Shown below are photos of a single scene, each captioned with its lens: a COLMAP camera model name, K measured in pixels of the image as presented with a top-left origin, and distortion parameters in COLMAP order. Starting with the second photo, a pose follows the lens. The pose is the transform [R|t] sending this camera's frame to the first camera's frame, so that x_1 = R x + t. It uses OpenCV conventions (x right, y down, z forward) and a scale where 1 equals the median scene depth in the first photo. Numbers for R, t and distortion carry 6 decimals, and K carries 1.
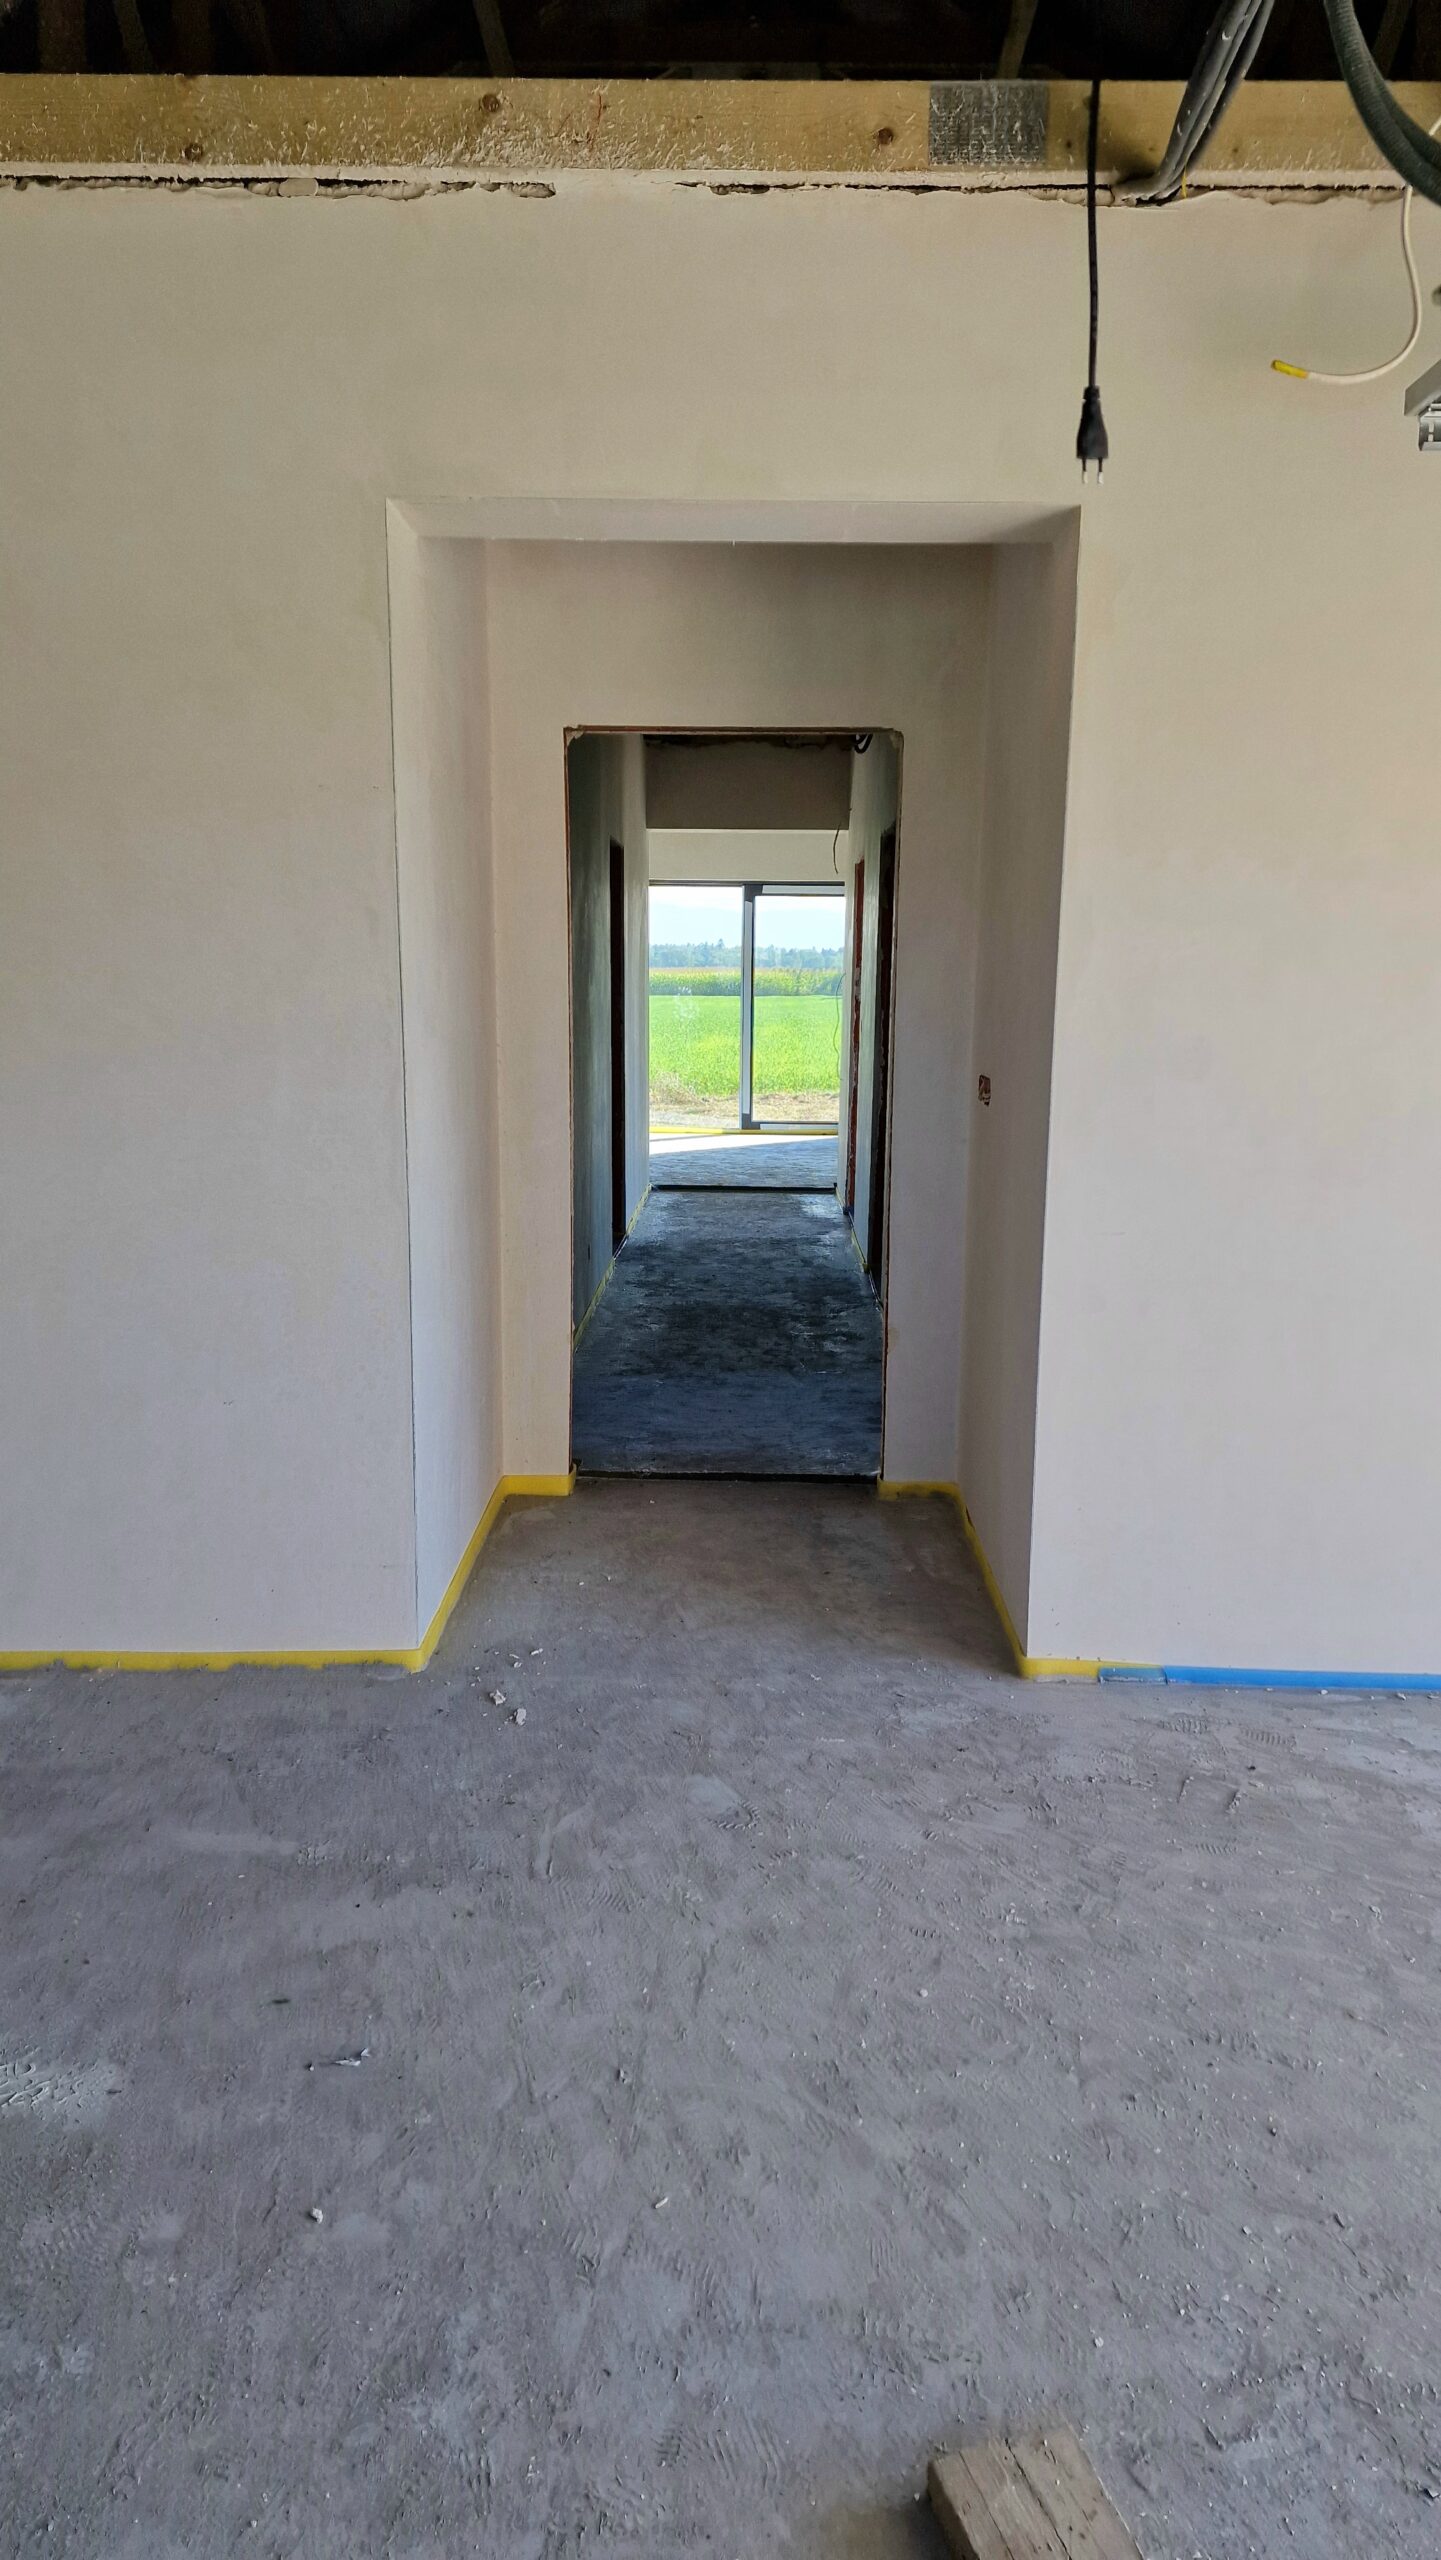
lens RADIAL K [[1684.3, 0, 725.5], [0, 1684.3, 1289.3], [0, 0, 1]] dist [0.062059, -0.051245]
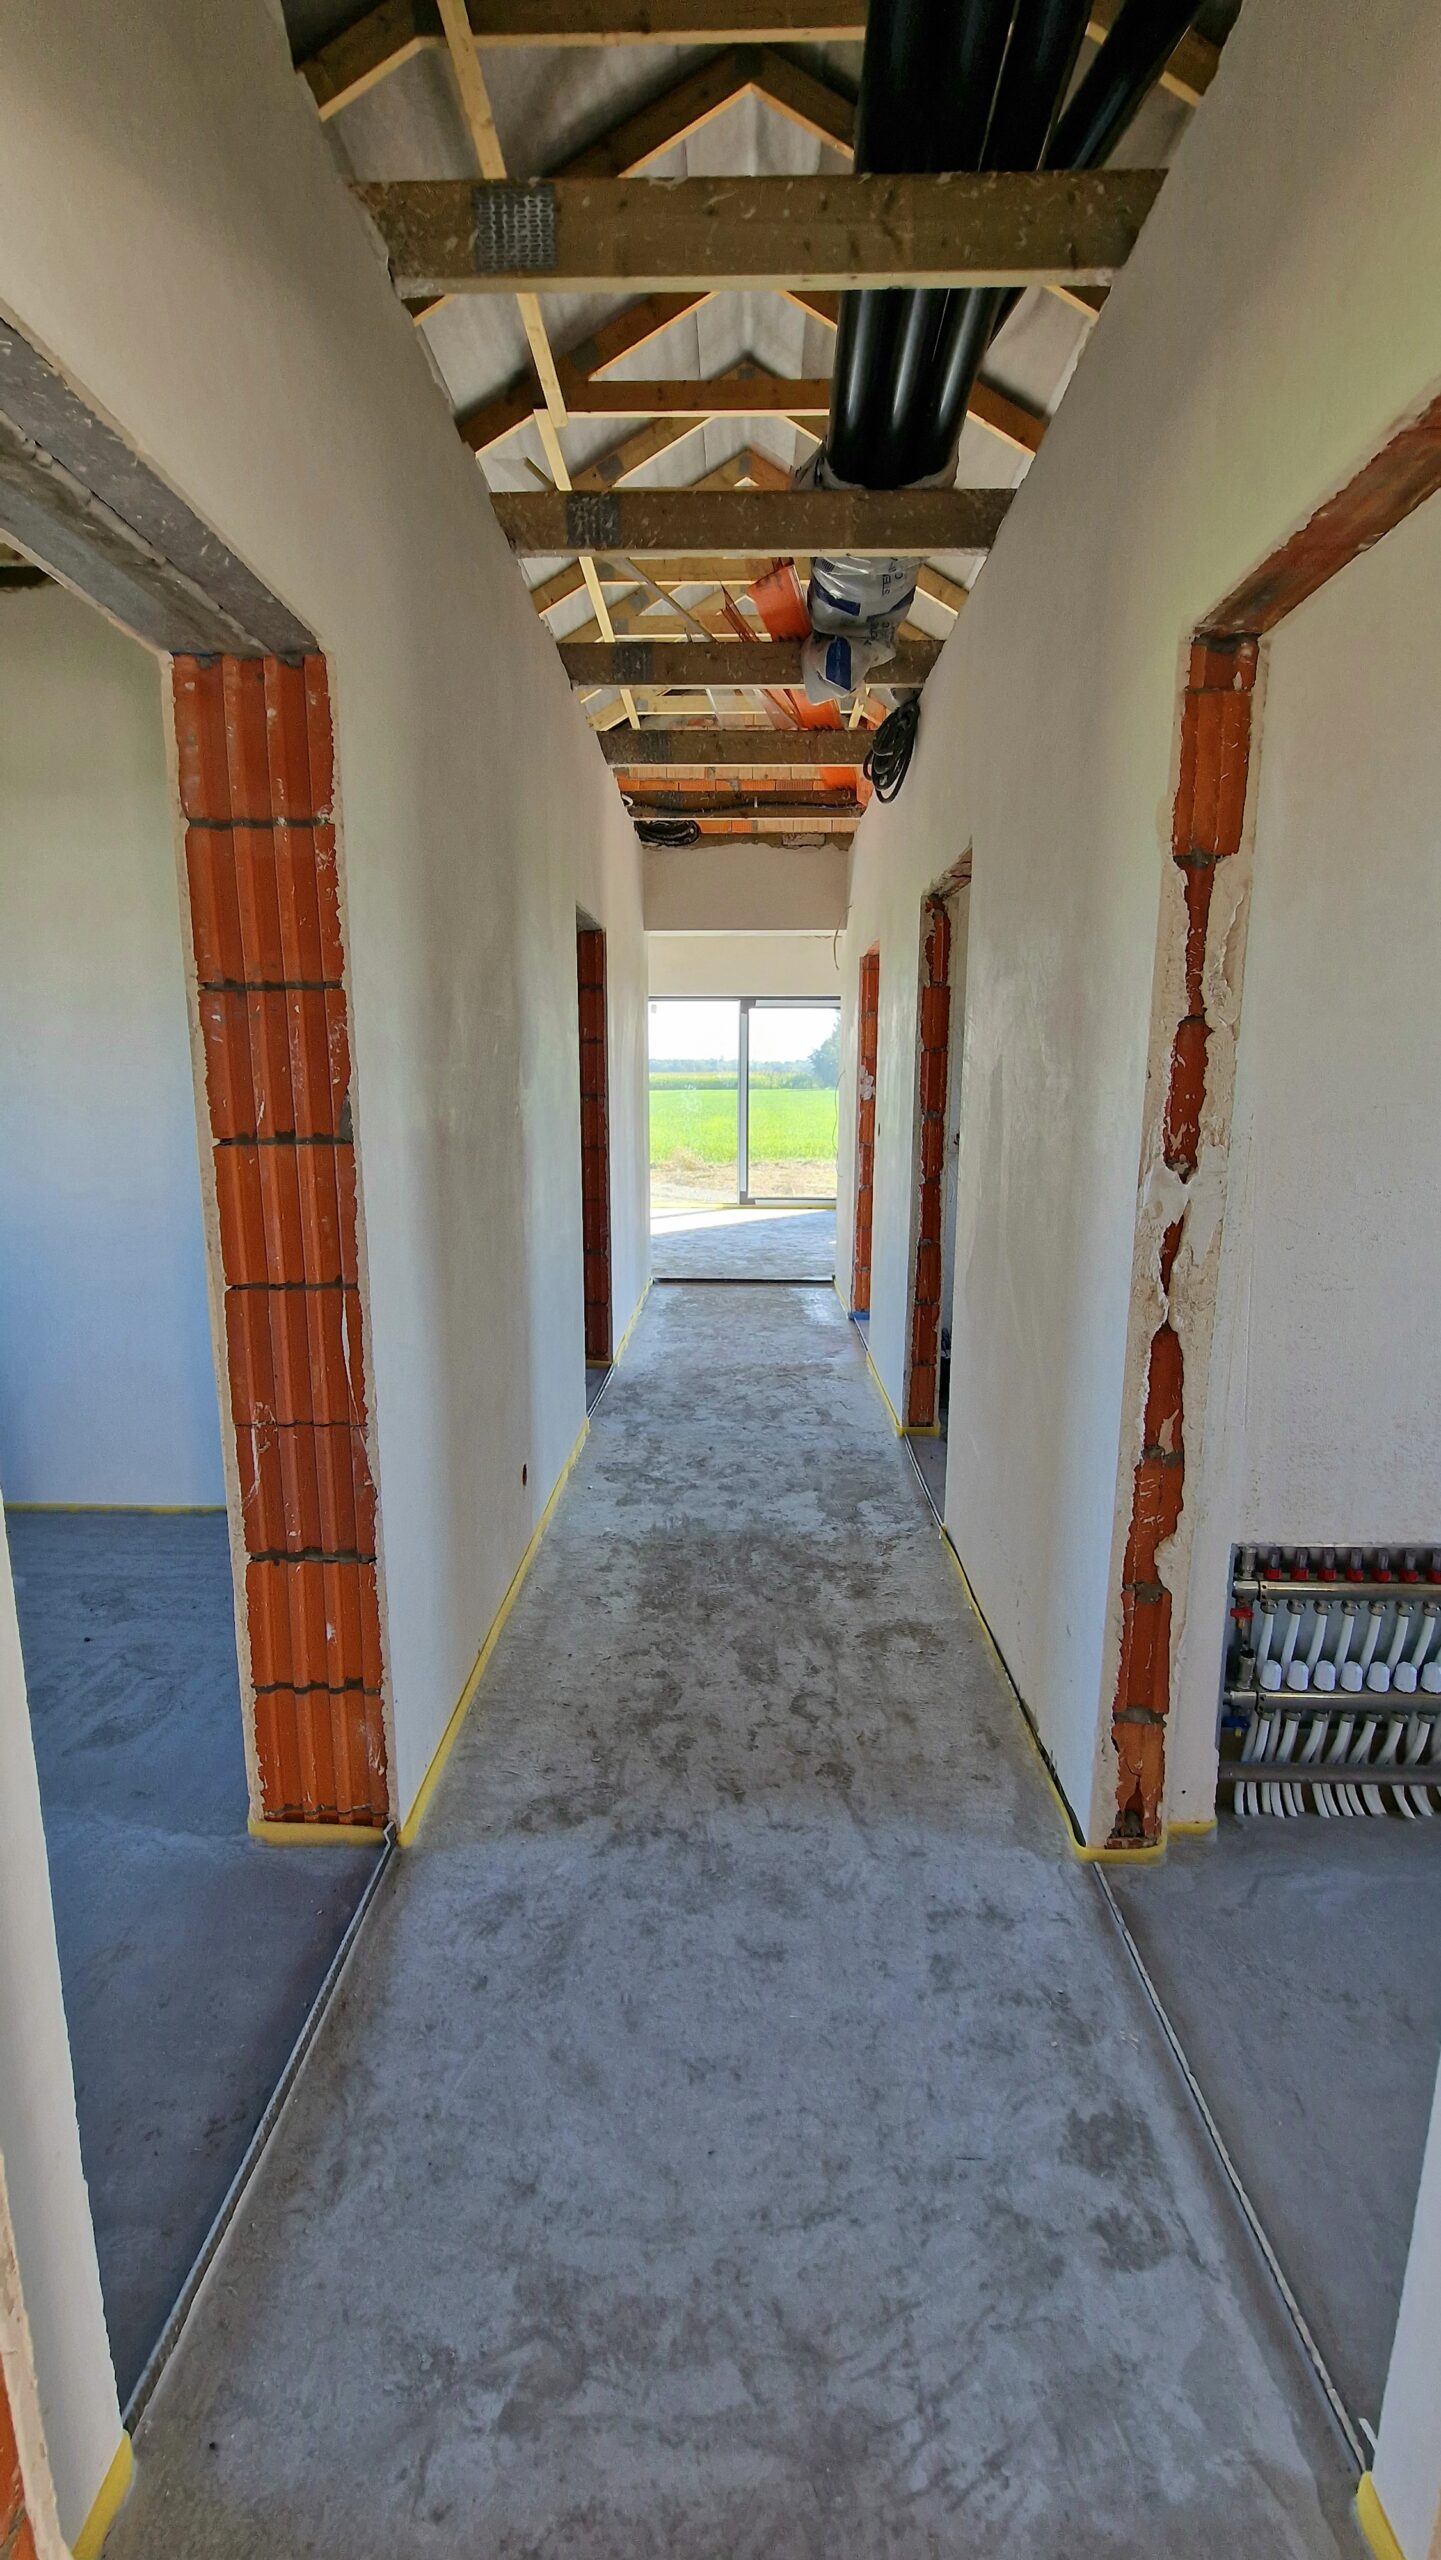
lens RADIAL K [[1045.1, 0, 723.6], [0, 1045.1, 1263.5], [0, 0, 1]] dist [-0.010219, -0.004749]
pose [[0.999984, -0.004939, -0.002795, 0.000602], [0.004917, 0.999959, -0.007635, -0.074840], [0.002832, 0.007621, 0.999967, 0.417183]]
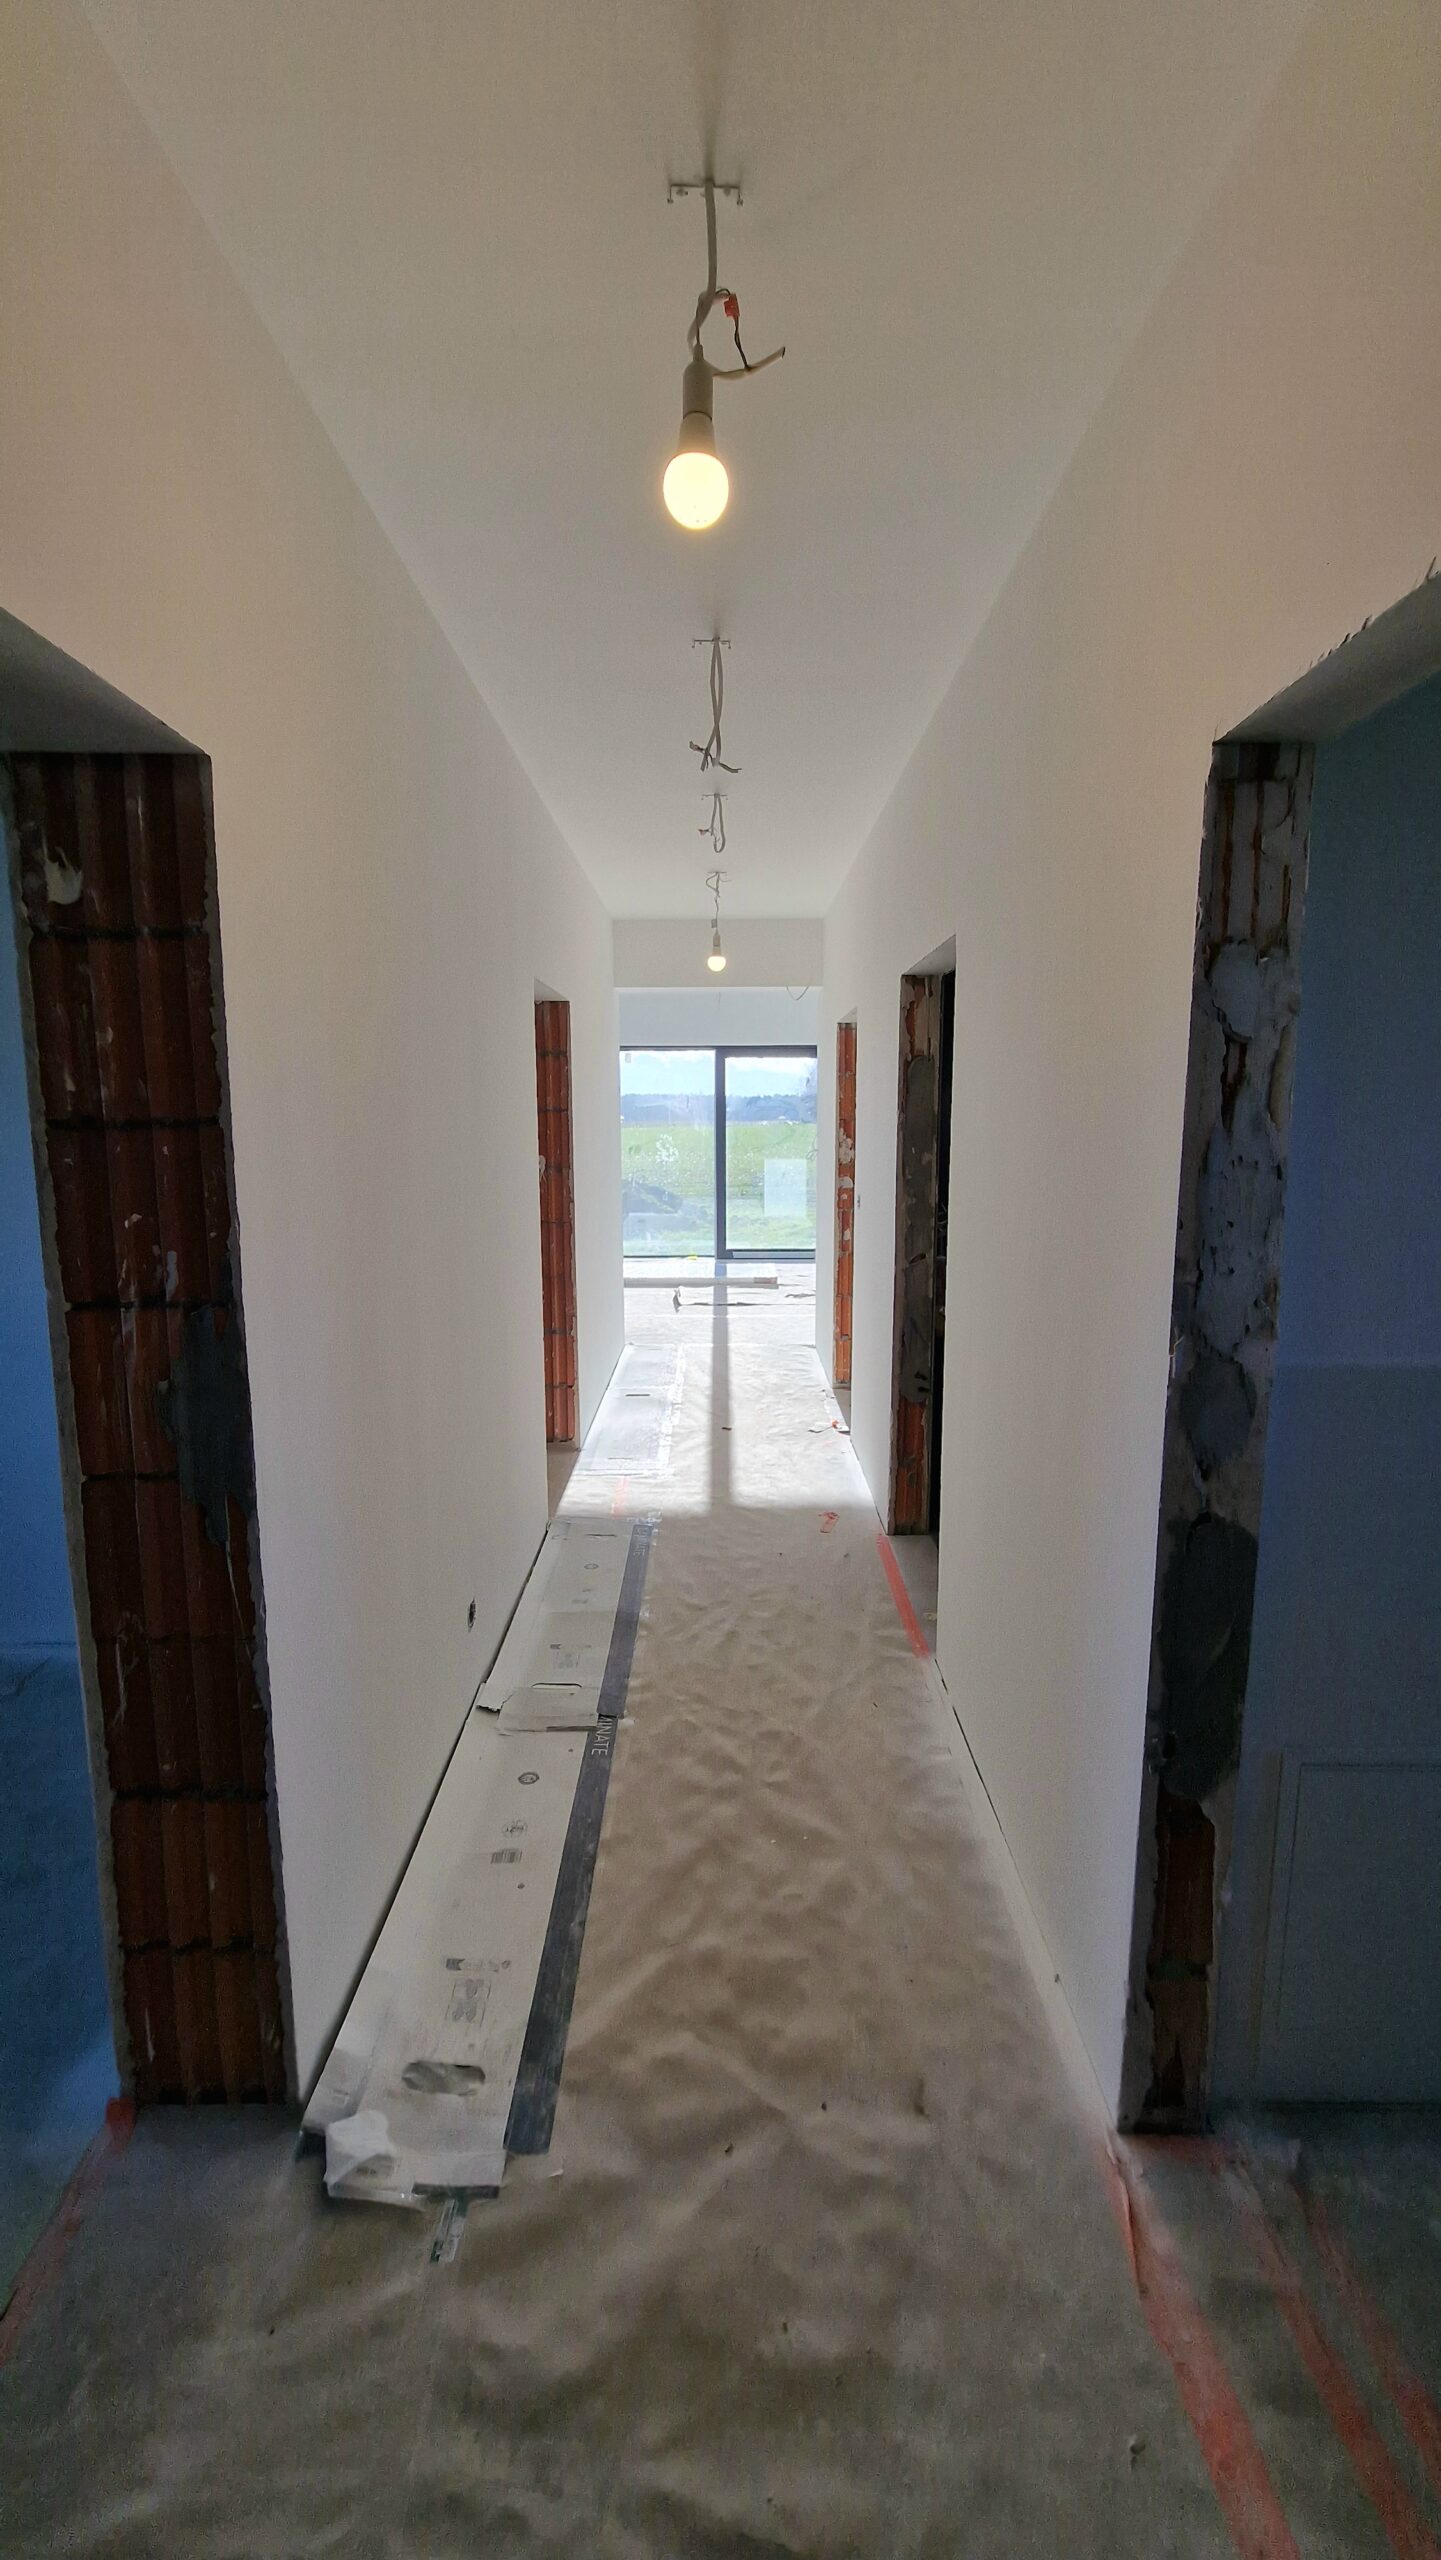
lens RADIAL K [[1045.1, 0, 720.4], [0, 1045.1, 1258.8], [0, 0, 1]] dist [-0.010219, -0.004749]
pose [[0.999829, -0.013276, 0.012859, 0.004494], [0.013835, 0.998918, -0.044396, -0.095494], [-0.012256, 0.044566, 0.998931, 0.443763]]
